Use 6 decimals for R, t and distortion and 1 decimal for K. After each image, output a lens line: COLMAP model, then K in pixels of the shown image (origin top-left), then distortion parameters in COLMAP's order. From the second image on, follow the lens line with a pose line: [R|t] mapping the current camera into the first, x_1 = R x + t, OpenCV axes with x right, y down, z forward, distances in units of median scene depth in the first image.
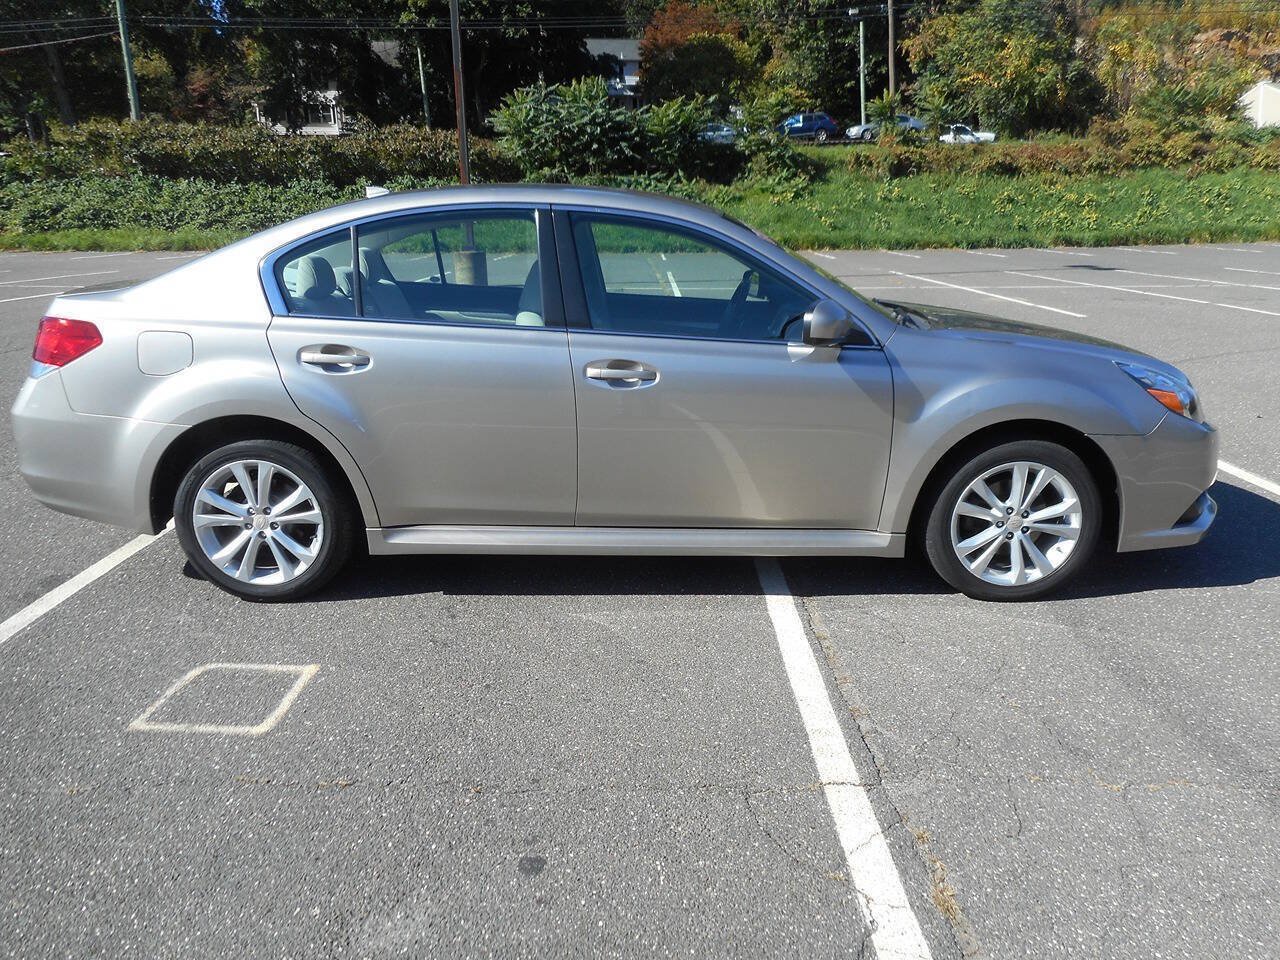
lens RADIAL K [[972.9, 0, 658.3], [0, 972.9, 478.0], [0, 0, 1]] dist [0.013731, -0.019842]
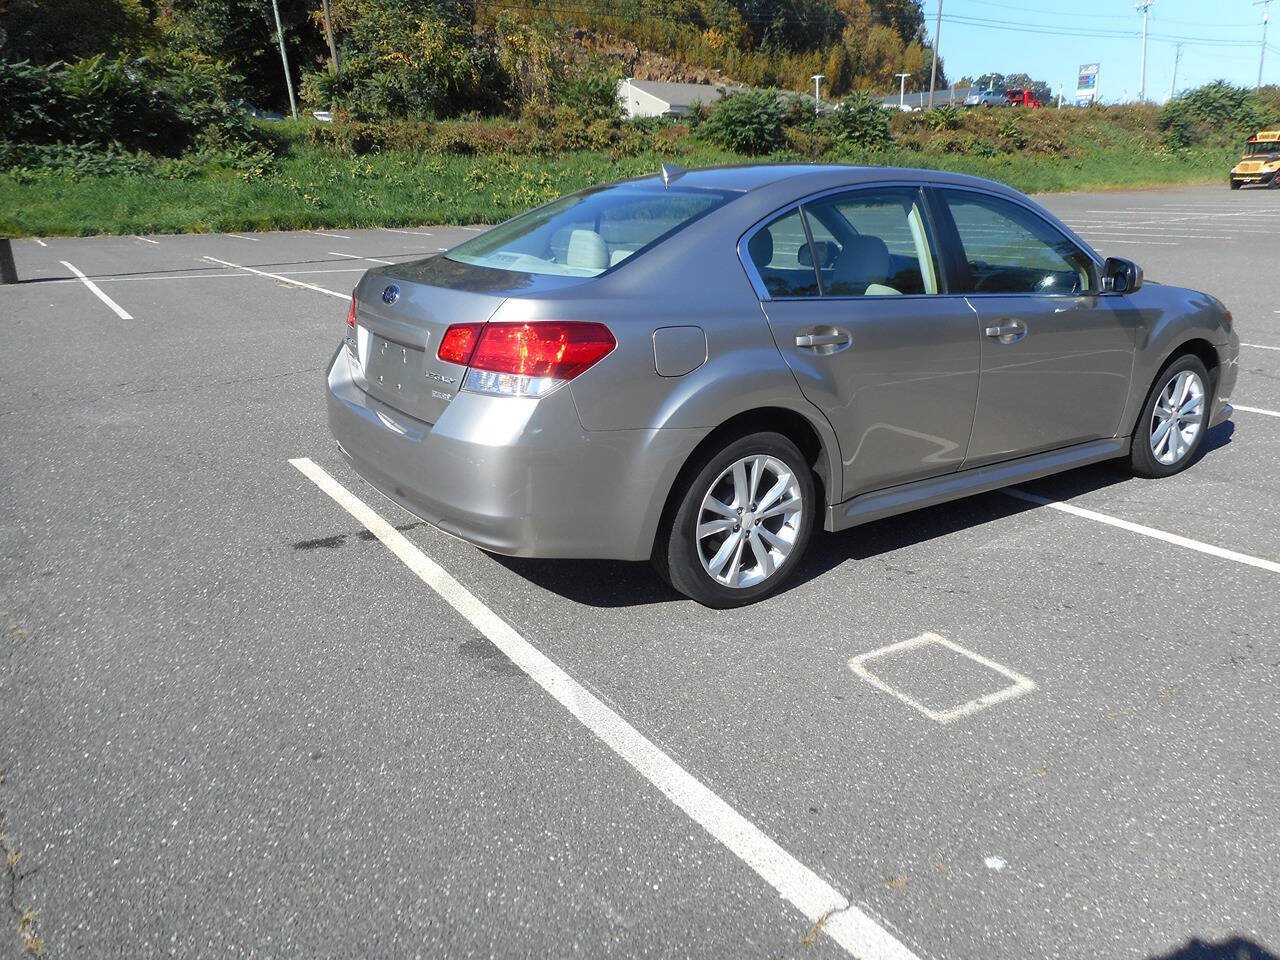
lens RADIAL K [[968.9, 0, 642.3], [0, 968.9, 483.4], [0, 0, 1]] dist [0.011781, -0.012840]
pose [[0.819116, -0.166132, 0.549044, -0.118074], [0.150929, 0.985836, 0.073128, -0.008818], [-0.553416, 0.022966, 0.832588, 0.032068]]
